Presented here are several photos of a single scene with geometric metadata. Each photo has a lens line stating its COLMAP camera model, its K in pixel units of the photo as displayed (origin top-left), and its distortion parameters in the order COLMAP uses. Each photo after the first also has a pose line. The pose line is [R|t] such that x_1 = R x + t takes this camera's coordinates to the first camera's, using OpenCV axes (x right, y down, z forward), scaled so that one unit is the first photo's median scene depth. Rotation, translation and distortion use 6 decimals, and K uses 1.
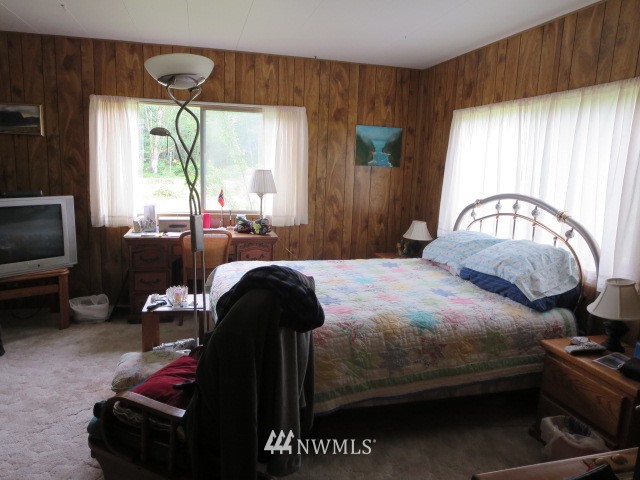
lens RADIAL K [[453.8, 0, 320.1], [0, 453.8, 238.0], [0, 0, 1]] dist [-0.011992, 0.001940]
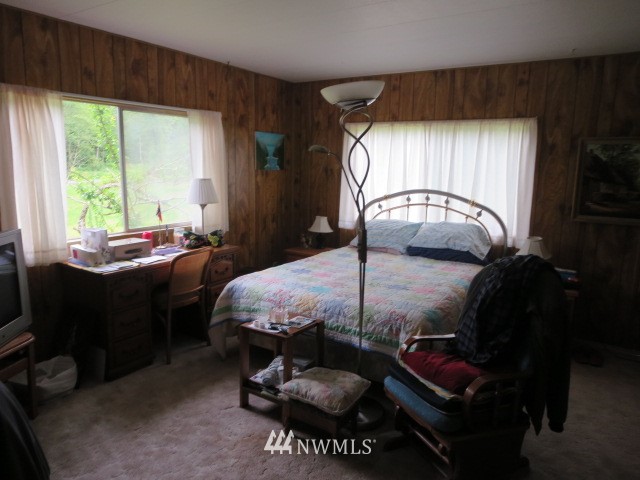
lens RADIAL K [[456.2, 0, 320.2], [0, 456.2, 232.9], [0, 0, 1]] dist [-0.001170, -0.001468]
pose [[0.731364, -0.123780, 0.670660, -0.611395], [0.117434, 0.991560, 0.054944, -0.063602], [-0.671800, 0.038575, 0.739727, 0.146567]]
